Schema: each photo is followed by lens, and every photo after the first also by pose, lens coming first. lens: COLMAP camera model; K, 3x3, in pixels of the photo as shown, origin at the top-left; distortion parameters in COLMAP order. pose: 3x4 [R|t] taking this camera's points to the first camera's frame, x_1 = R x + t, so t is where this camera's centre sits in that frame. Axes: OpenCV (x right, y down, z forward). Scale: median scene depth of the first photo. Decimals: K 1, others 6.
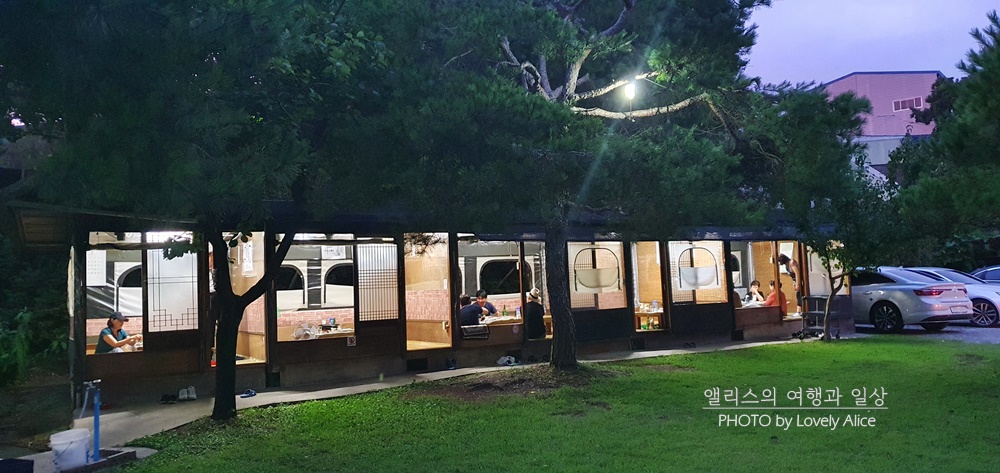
lens RADIAL K [[727.0, 0, 500.0], [0, 727.0, 236.5], [0, 0, 1]] dist [-0.003140, -0.002952]
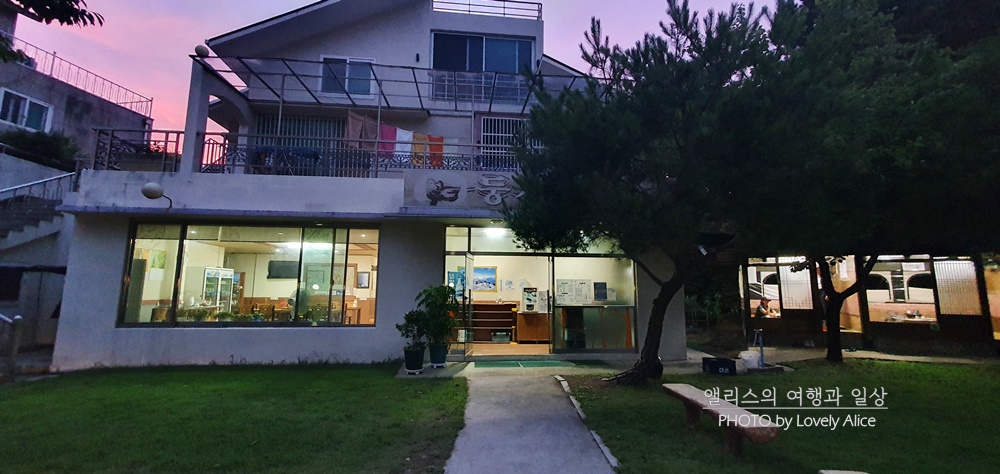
lens RADIAL K [[397.4, 0, 500.0], [0, 397.4, 237.0], [0, 0, 1]] dist [-0.001561, -0.000548]
pose [[0.499764, -0.065564, -0.863676, 0.064767], [0.036811, 0.997838, -0.054448, -0.028440], [0.865379, -0.004581, 0.501097, -0.179846]]
